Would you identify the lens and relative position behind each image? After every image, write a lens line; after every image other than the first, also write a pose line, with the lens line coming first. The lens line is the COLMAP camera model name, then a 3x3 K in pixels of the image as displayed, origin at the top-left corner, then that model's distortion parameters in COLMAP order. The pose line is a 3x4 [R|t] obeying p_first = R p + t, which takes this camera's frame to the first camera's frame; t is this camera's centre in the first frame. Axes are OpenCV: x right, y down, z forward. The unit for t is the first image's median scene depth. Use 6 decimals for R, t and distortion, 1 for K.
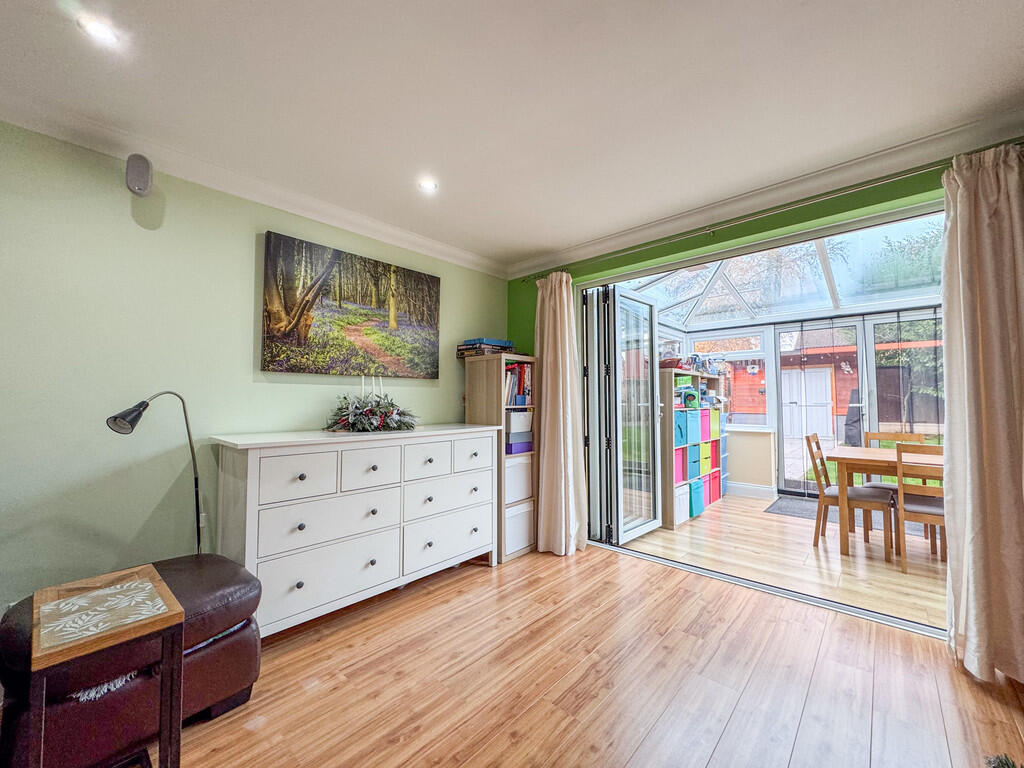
lens RADIAL K [[408.3, 0, 511.7], [0, 408.3, 383.1], [0, 0, 1]] dist [-0.004302, 0.001127]
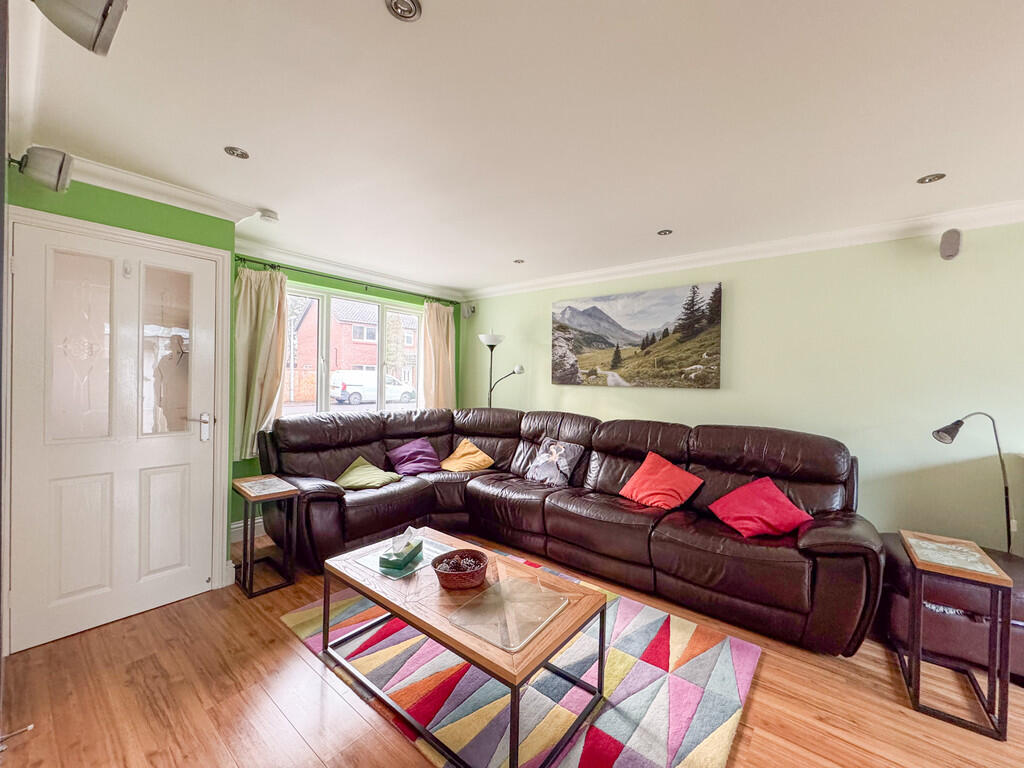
lens RADIAL K [[408.3, 0, 508.5], [0, 408.3, 383.0], [0, 0, 1]] dist [-0.004302, 0.001127]
pose [[0.062436, 0.013284, -0.997961, 0.223873], [0.023377, 0.999618, 0.014768, -0.089180], [0.997775, -0.024252, 0.062101, -0.374088]]
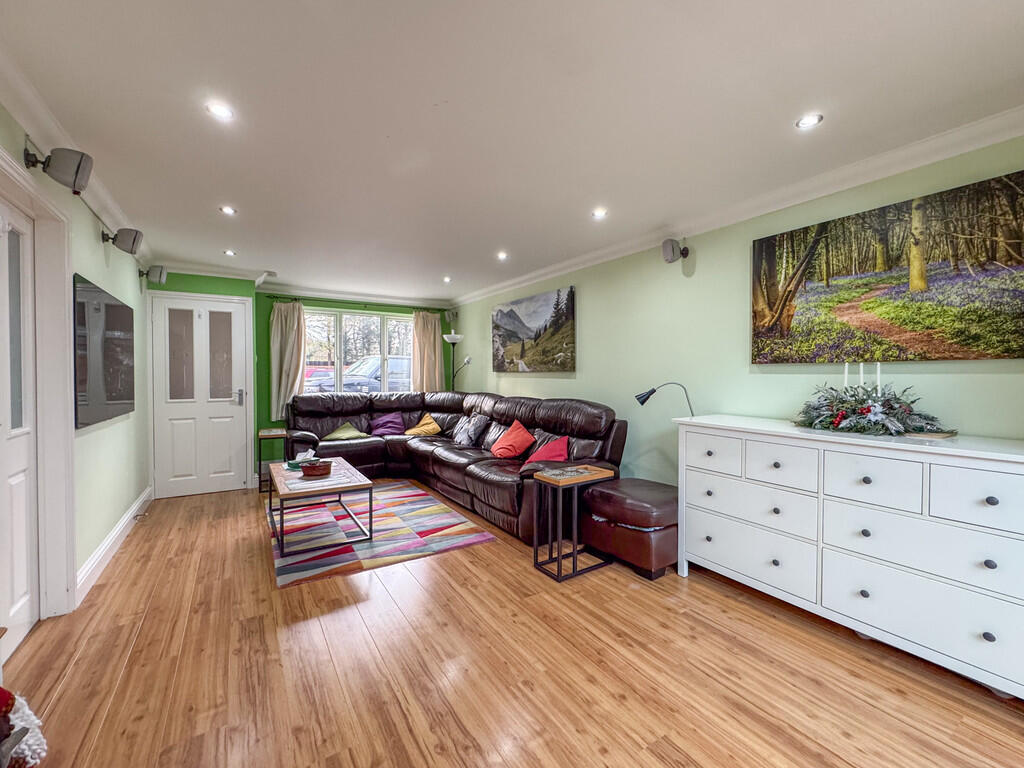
lens RADIAL K [[433.5, 0, 509.2], [0, 433.5, 382.5], [0, 0, 1]] dist [-0.002024, 0.000172]
pose [[-0.268037, 0.019547, -0.963210, 0.715315], [0.040395, 0.999143, 0.009036, -0.014874], [0.962561, -0.036487, -0.268597, 0.615895]]
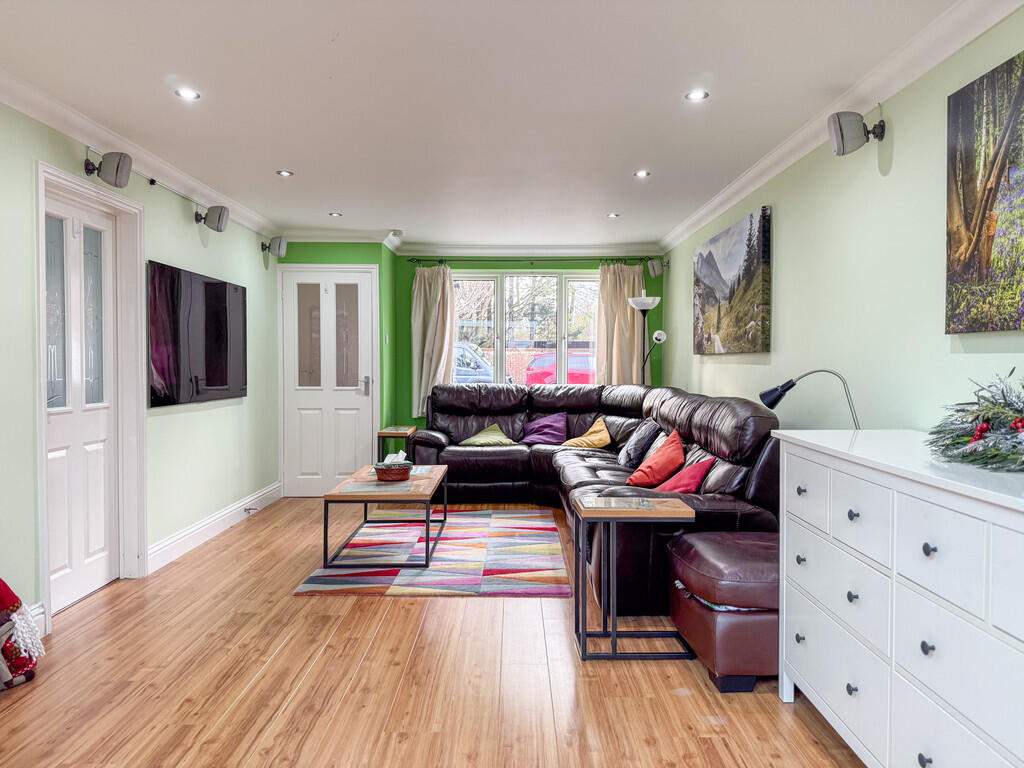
lens RADIAL K [[716.8, 0, 509.7], [0, 716.8, 382.6], [0, 0, 1]] dist [0.045881, -0.053936]
pose [[-0.743383, 0.019574, -0.668580, 0.554313], [0.026660, 0.999644, -0.000377, 0.023760], [0.668334, -0.018105, -0.743641, 1.269427]]
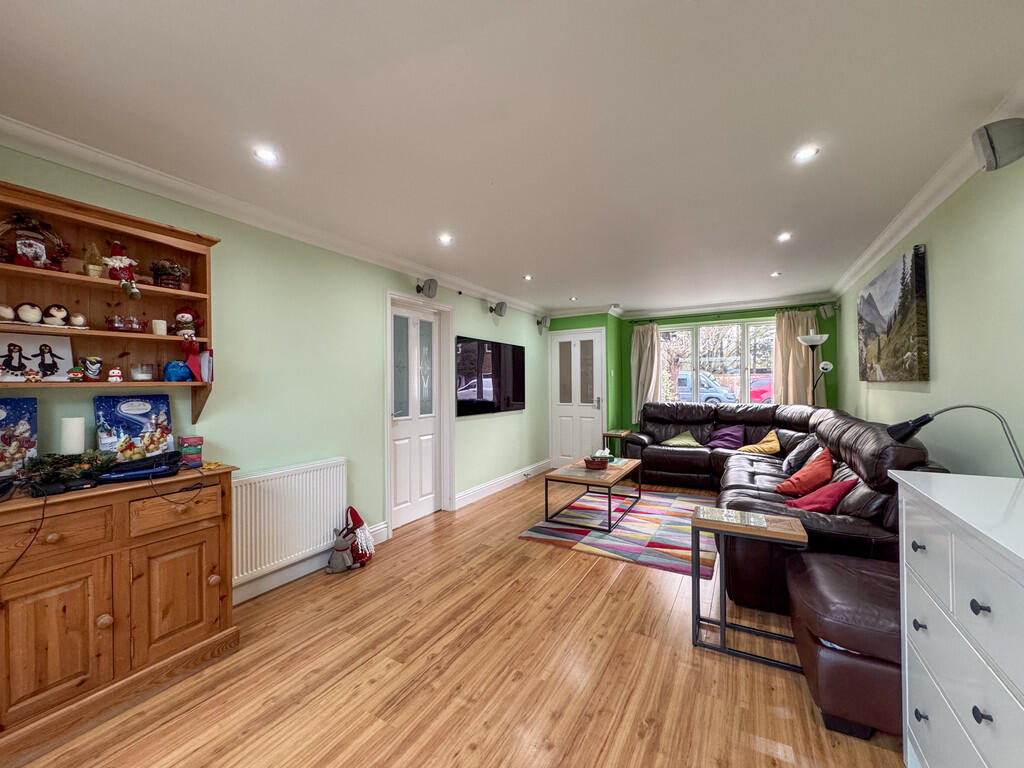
lens RADIAL K [[408.3, 0, 509.3], [0, 408.3, 382.1], [0, 0, 1]] dist [-0.004302, 0.001127]
pose [[-0.978711, 0.010150, -0.204992, 0.178360], [0.019864, 0.998772, -0.045385, -0.004835], [0.204280, -0.048491, -0.977711, 1.187977]]
